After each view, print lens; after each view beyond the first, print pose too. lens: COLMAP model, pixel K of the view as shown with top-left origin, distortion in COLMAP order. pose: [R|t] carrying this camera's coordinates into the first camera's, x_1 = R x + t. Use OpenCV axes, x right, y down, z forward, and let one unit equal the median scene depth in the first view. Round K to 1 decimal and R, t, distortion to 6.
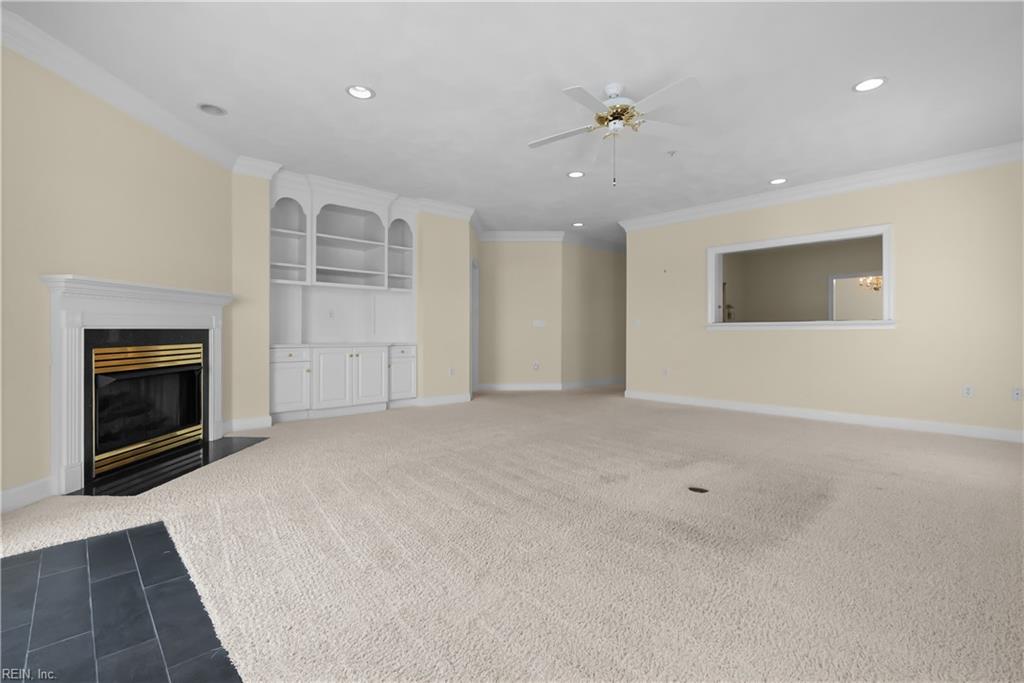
lens RADIAL K [[466.1, 0, 514.8], [0, 466.1, 331.3], [0, 0, 1]] dist [-0.013897, 0.005418]
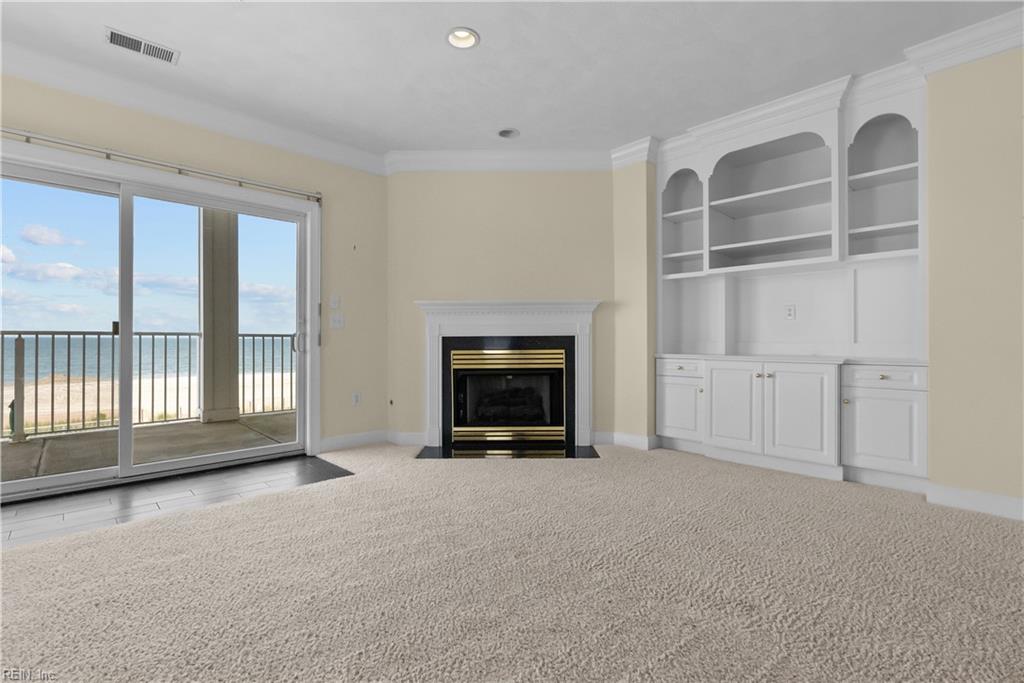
lens RADIAL K [[466.1, 0, 512.7], [0, 466.1, 342.2], [0, 0, 1]] dist [-0.013897, 0.005418]
pose [[0.004478, 0.002912, -0.999986, 0.348737], [0.000324, 0.999996, 0.002913, 0.005531], [0.999990, -0.000337, 0.004477, 0.808083]]
